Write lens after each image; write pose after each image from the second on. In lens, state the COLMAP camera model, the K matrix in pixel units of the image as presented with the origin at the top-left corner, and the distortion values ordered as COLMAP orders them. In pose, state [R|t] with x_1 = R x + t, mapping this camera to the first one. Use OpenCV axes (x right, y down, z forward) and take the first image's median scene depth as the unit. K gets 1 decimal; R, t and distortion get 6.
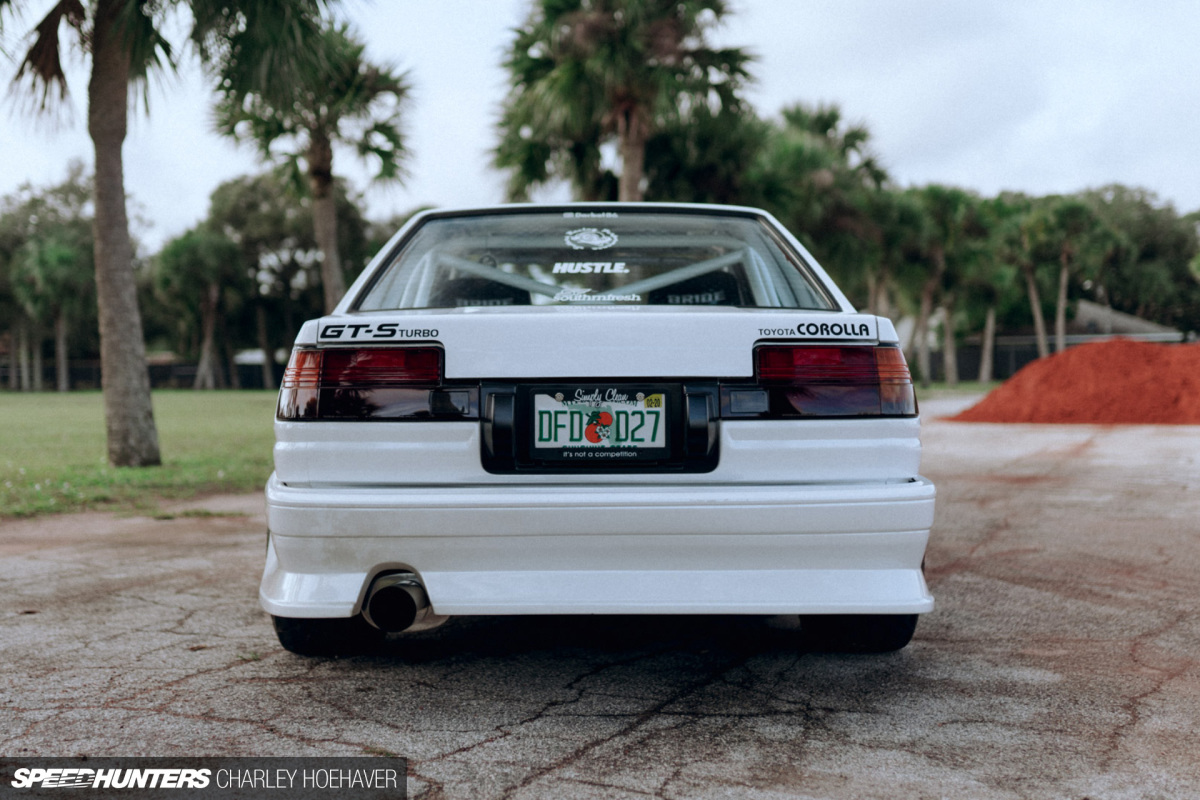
lens RADIAL K [[1456.3, 0, 600.0], [0, 1456.3, 400.0], [0, 0, 1]] dist [-0.013428, -0.026094]
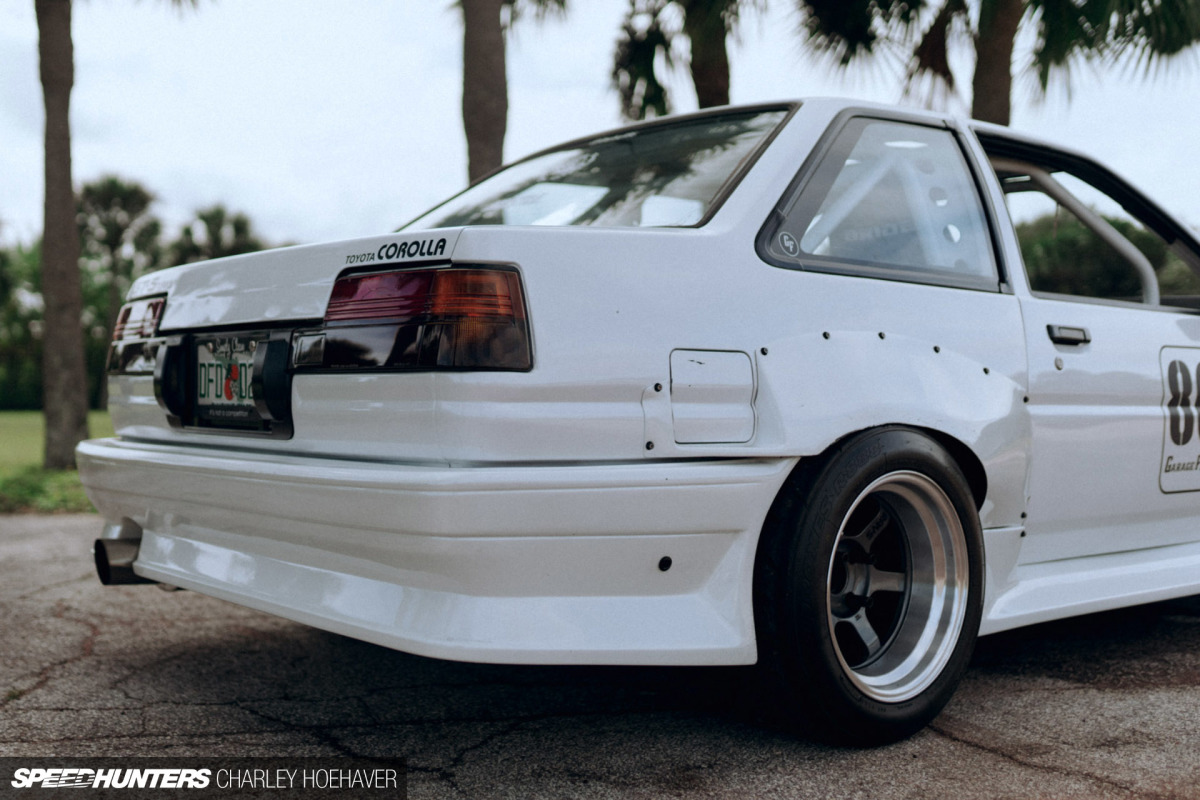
lens RADIAL K [[1352.7, 0, 480.9], [0, 1352.7, 403.8], [0, 0, 1]] dist [-0.000745, 0.030627]
pose [[0.588691, 0.017005, -0.808179, 0.737239], [-0.019267, 0.999790, 0.007003, 0.023051], [0.808129, 0.011449, 0.588895, 0.646289]]
